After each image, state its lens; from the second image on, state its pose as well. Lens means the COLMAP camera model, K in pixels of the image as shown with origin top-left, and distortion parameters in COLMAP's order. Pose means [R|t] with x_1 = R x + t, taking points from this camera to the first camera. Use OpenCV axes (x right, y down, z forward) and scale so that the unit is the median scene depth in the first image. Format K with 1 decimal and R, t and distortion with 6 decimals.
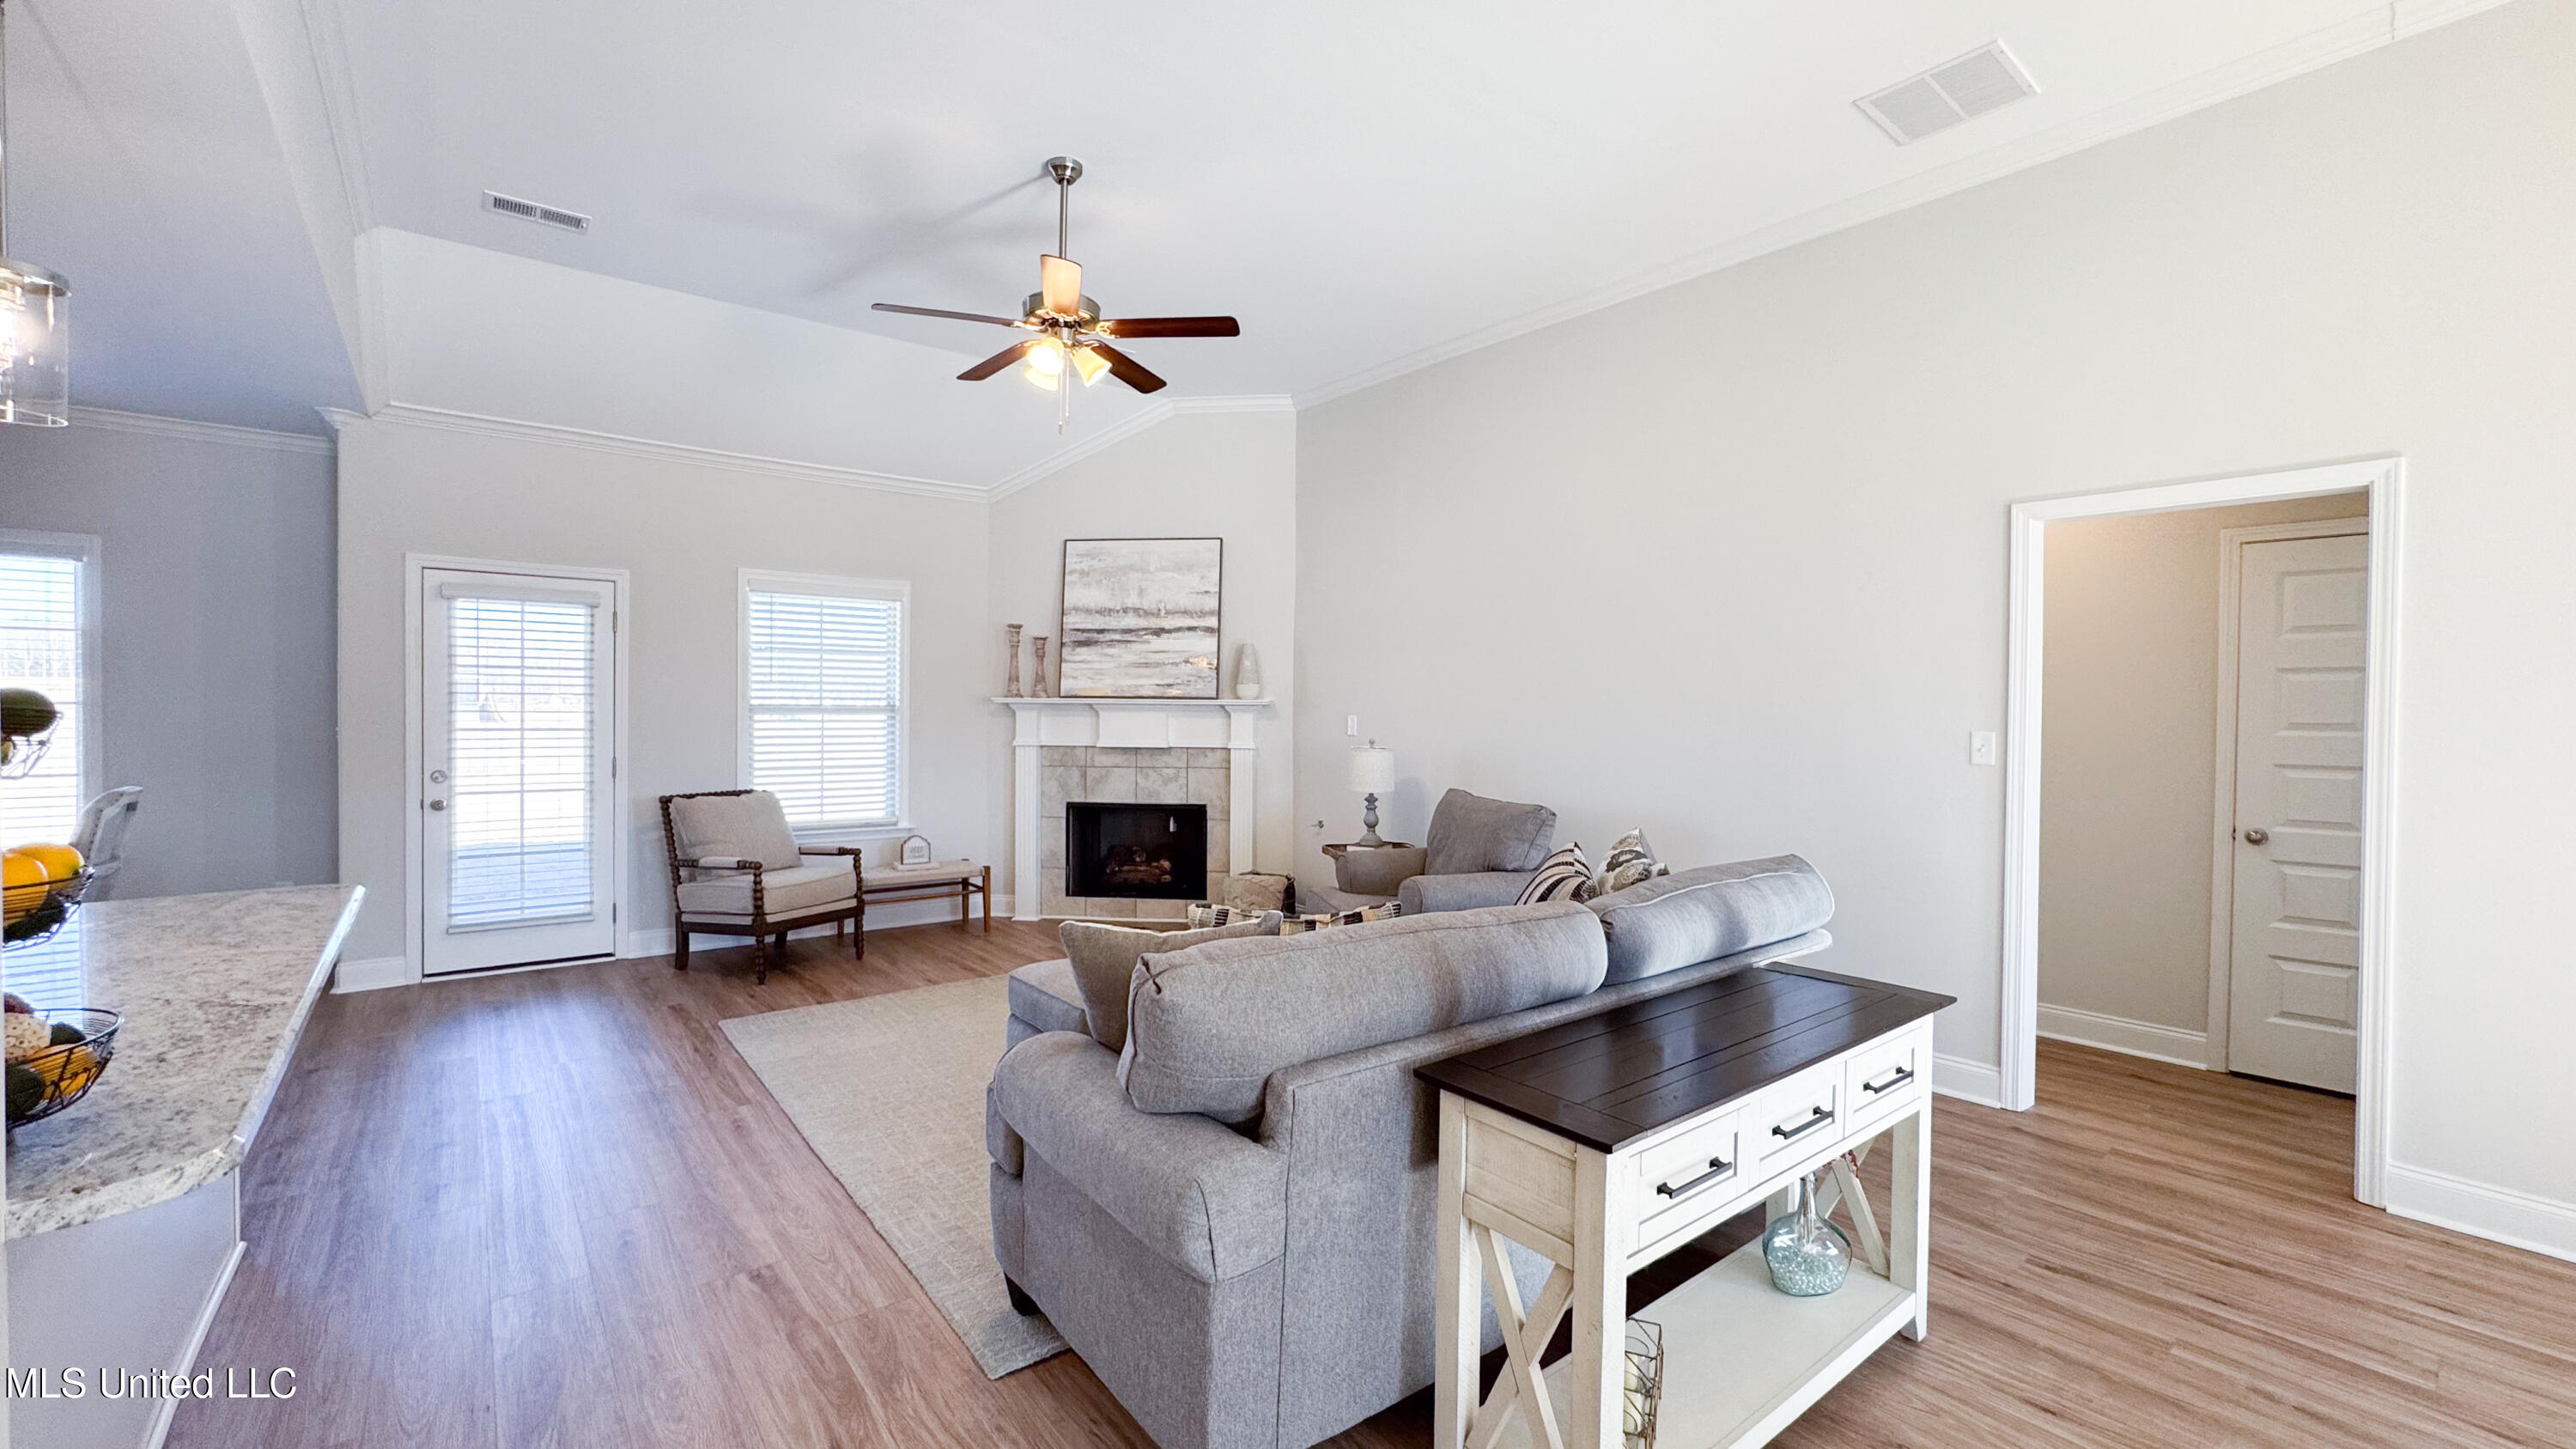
lens RADIAL K [[1050.3, 0, 1288.0], [0, 1050.3, 724.5], [0, 0, 1]] dist [-0.008955, 0.000694]
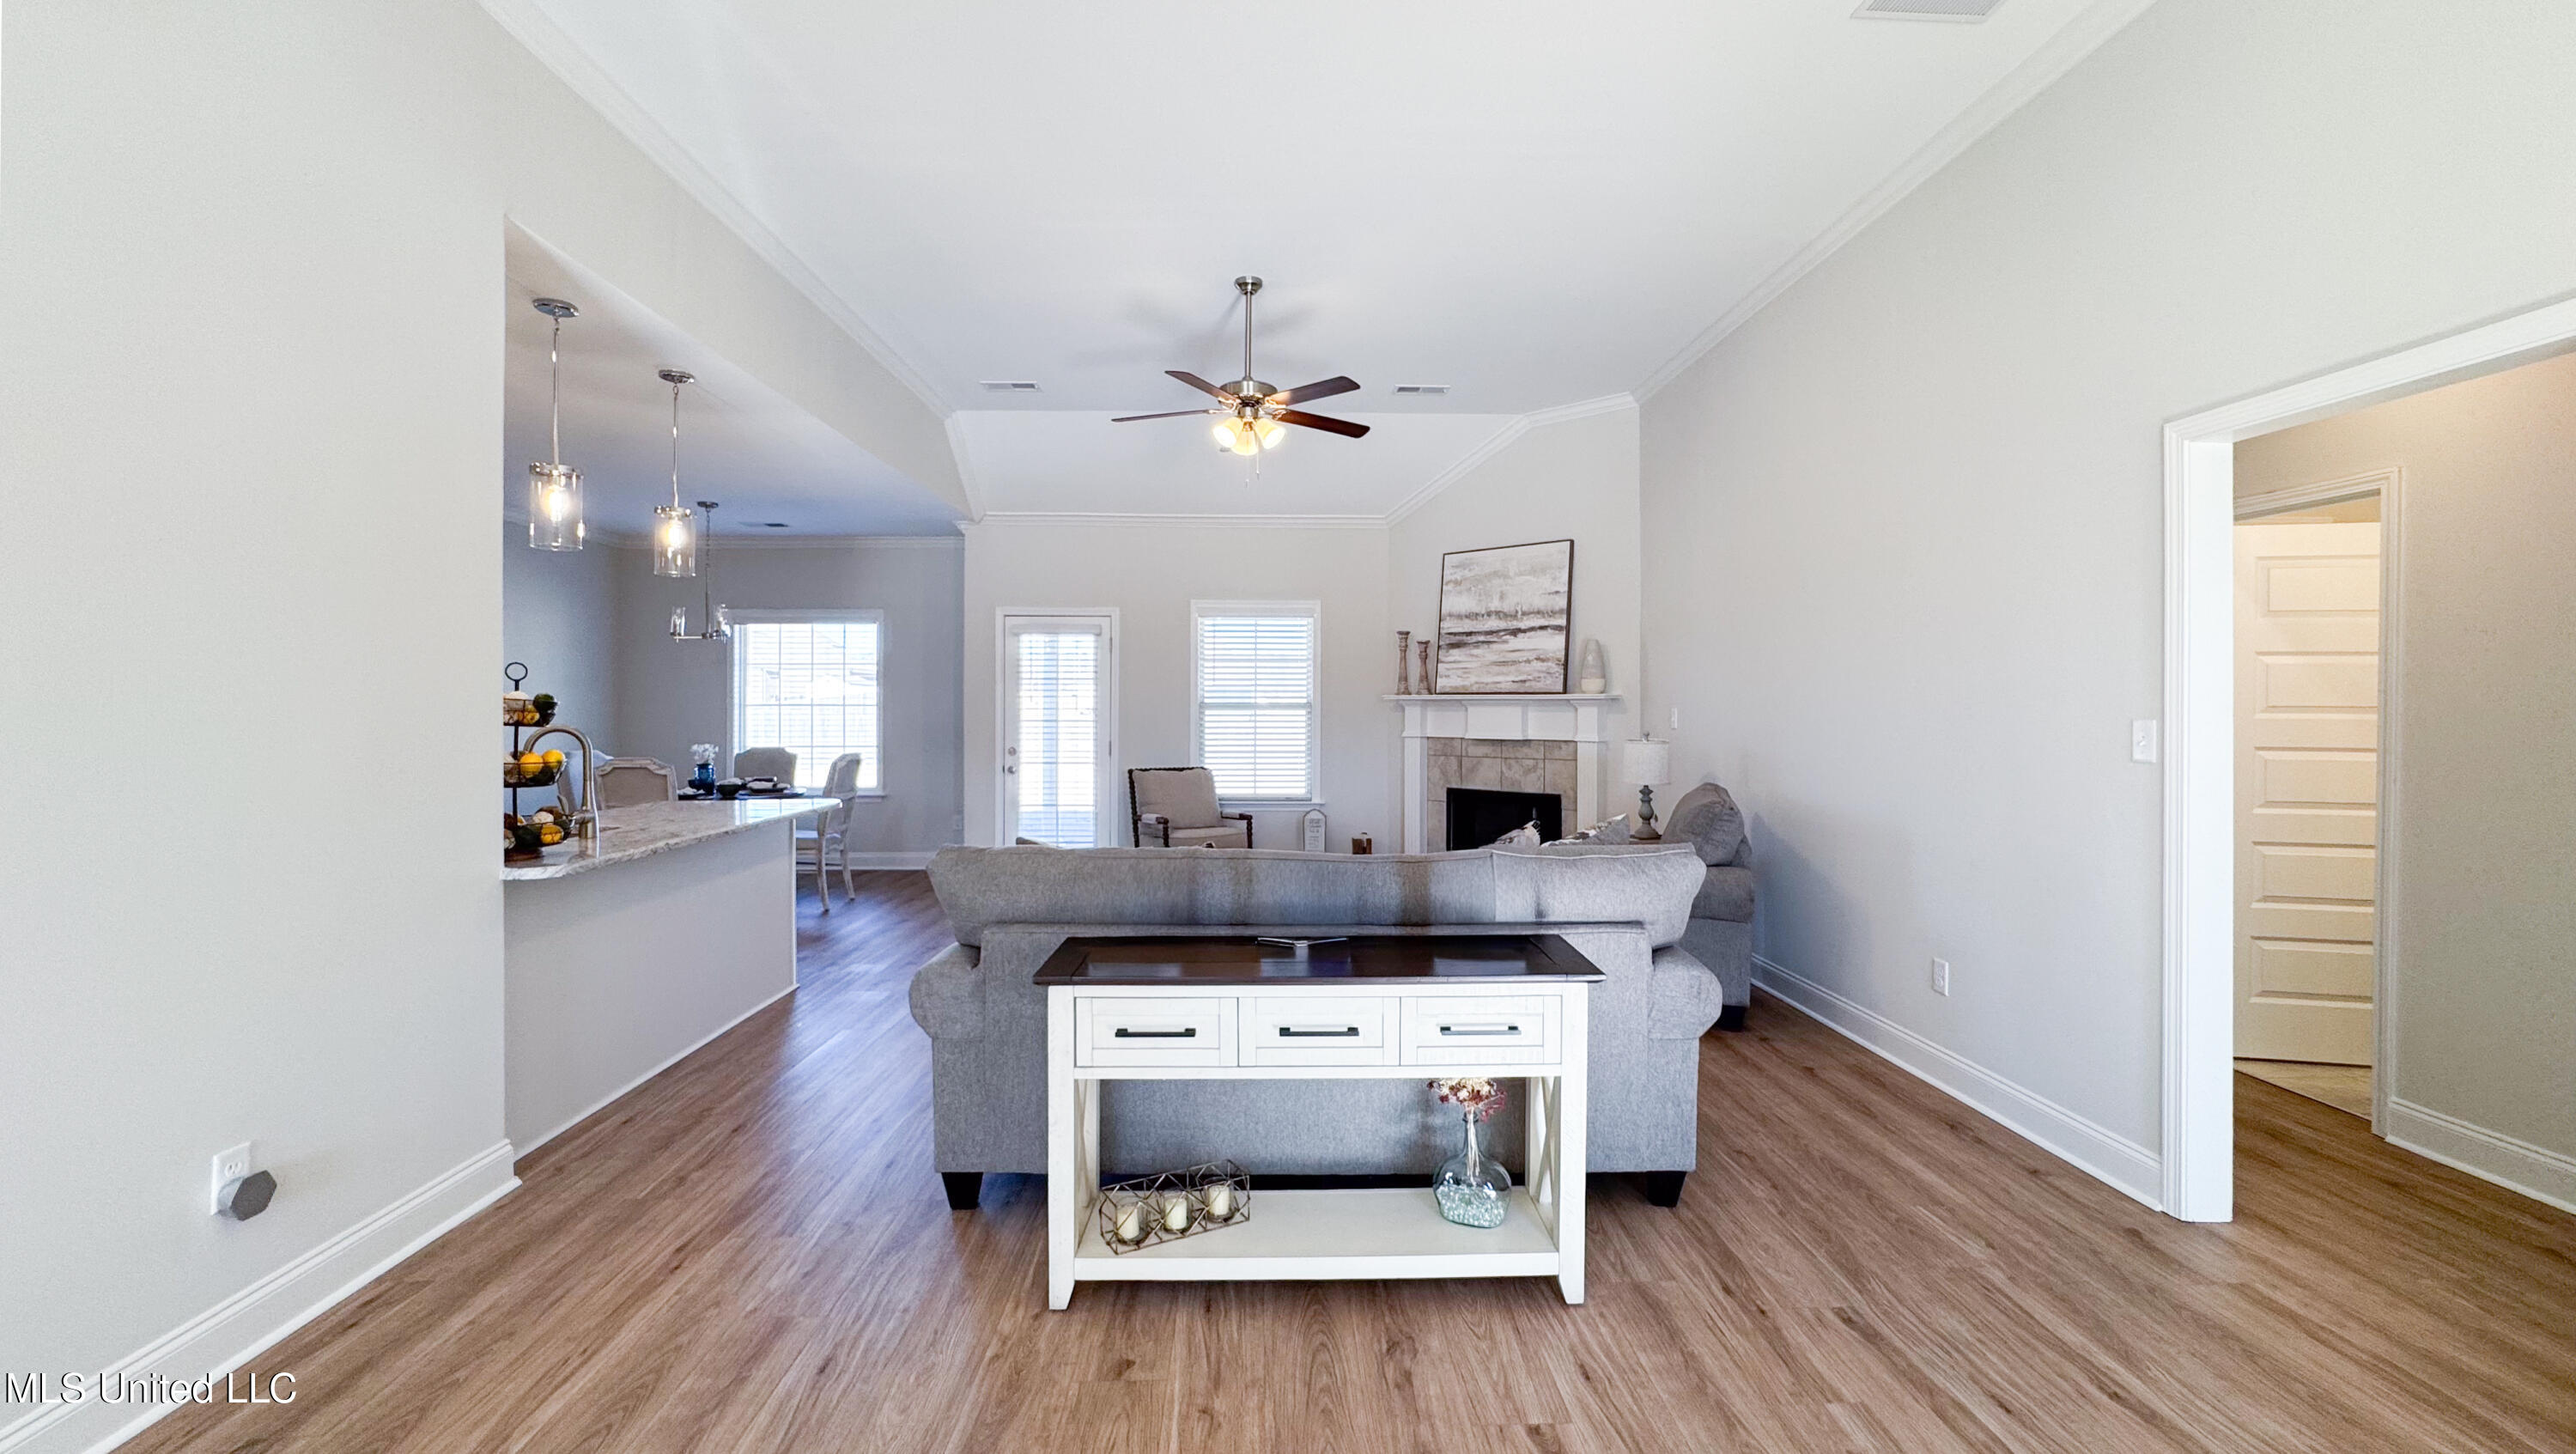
lens RADIAL K [[1043.0, 0, 1285.3], [0, 1043.0, 696.4], [0, 0, 1]] dist [0.014875, 0.000177]
pose [[0.812745, -0.012358, -0.582488, 0.309865], [-0.003379, 0.999658, -0.025922, 0.006264], [0.582609, 0.023036, 0.812426, -0.005485]]
